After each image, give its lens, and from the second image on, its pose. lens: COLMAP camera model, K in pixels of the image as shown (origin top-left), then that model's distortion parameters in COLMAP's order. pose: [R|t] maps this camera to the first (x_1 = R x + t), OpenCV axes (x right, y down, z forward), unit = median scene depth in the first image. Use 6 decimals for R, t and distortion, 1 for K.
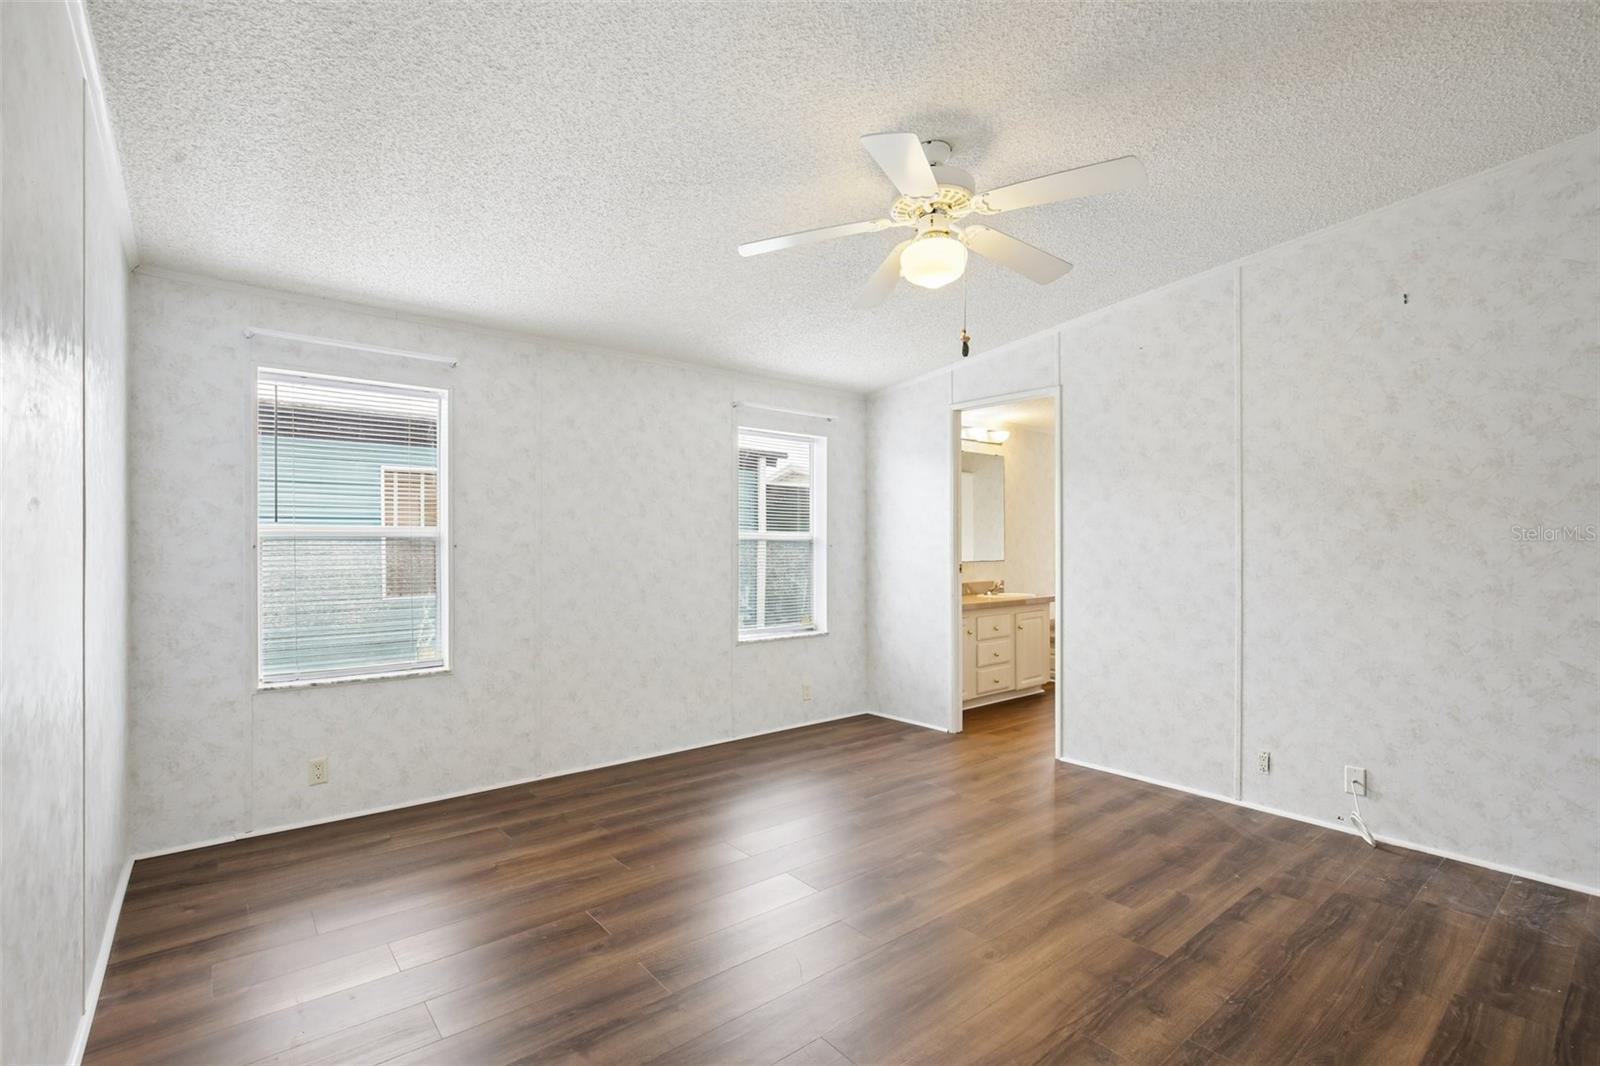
lens RADIAL K [[733.0, 0, 810.0], [0, 733.0, 541.5], [0, 0, 1]] dist [-0.024814, 0.005050]
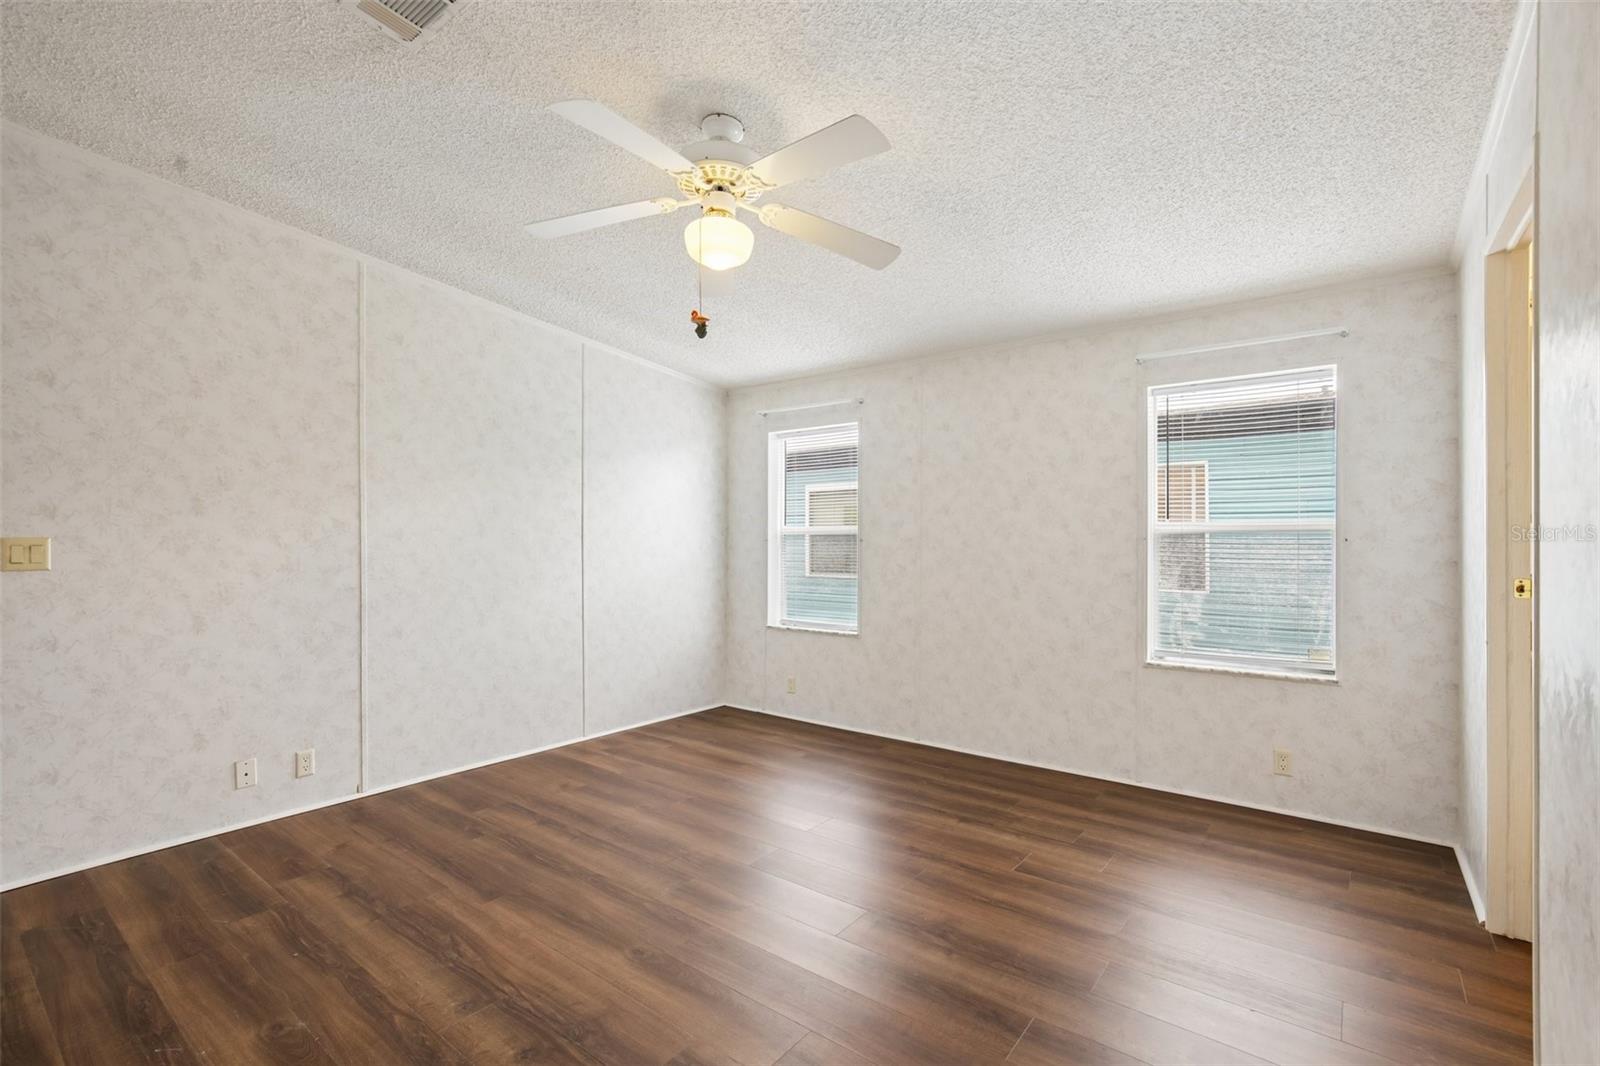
lens RADIAL K [[733.0, 0, 791.5], [0, 733.0, 533.2], [0, 0, 1]] dist [-0.024814, 0.005050]
pose [[0.196009, -0.008579, -0.980565, 0.778658], [0.005280, 0.999956, -0.007693, 0.003078], [0.980588, -0.003669, 0.196046, 0.622995]]
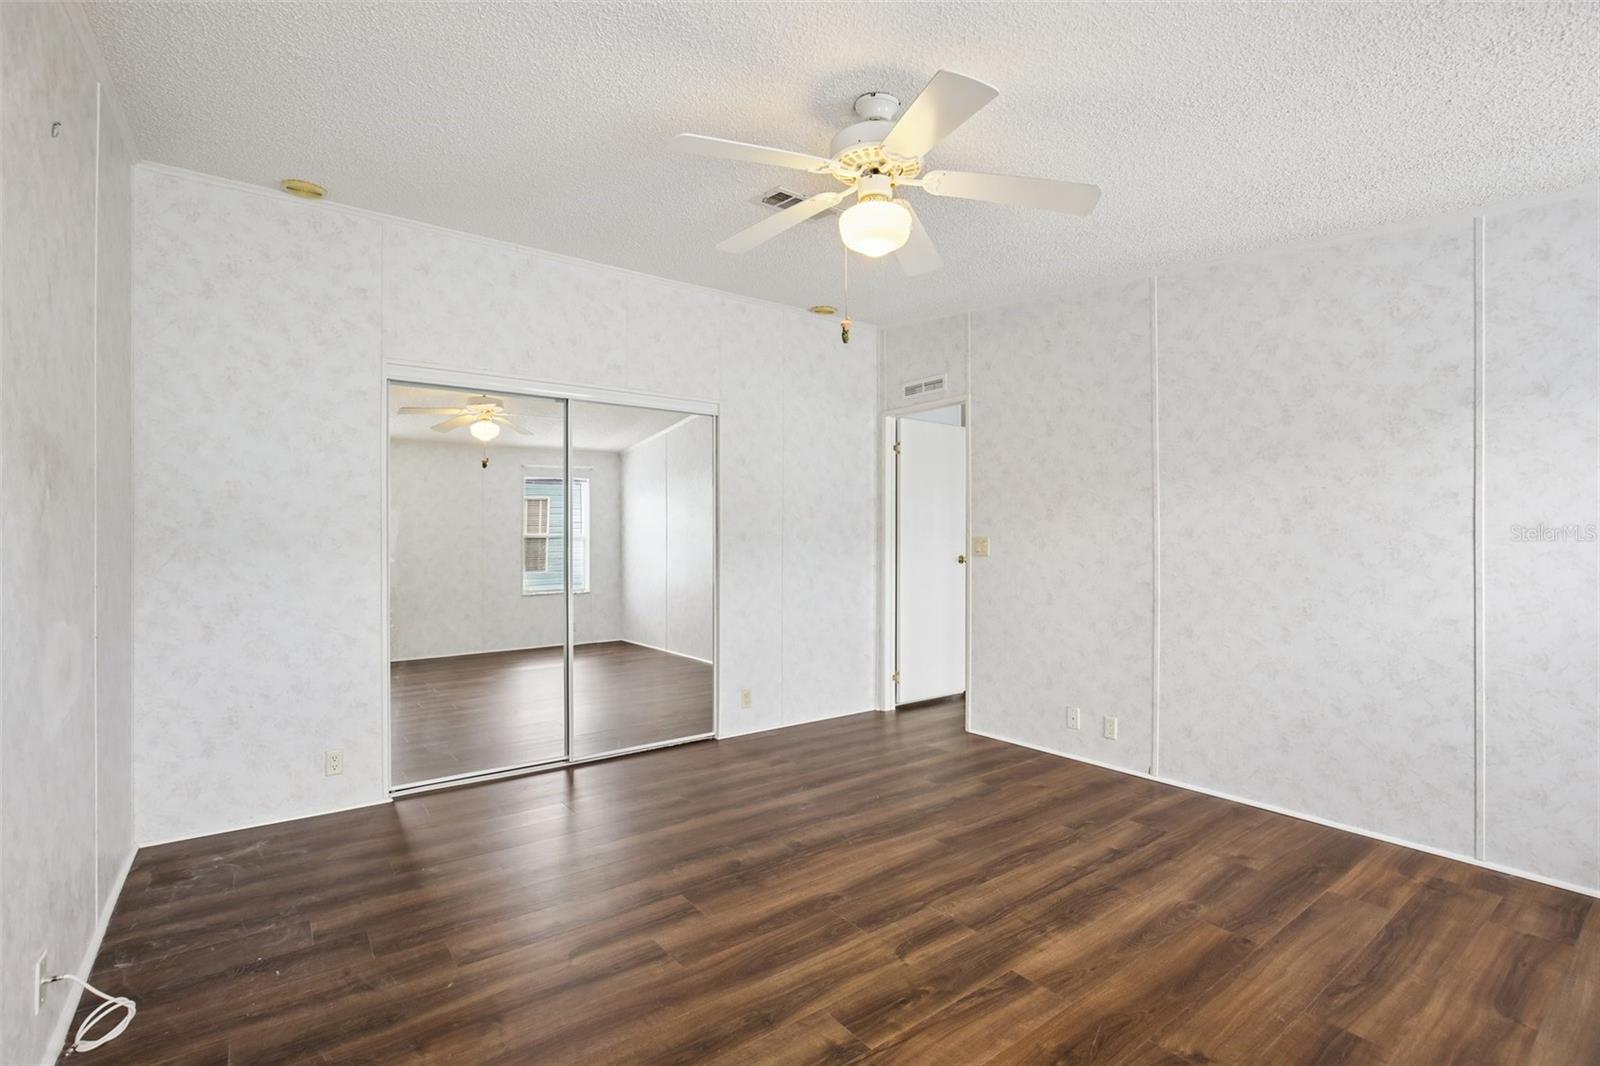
lens RADIAL K [[733.0, 0, 799.3], [0, 733.0, 530.9], [0, 0, 1]] dist [-0.024814, 0.005050]
pose [[-0.997921, 0.001529, 0.064433, 0.141449], [0.000647, 0.999906, -0.013705, 0.004829], [-0.064448, -0.013635, -0.997828, 1.324125]]
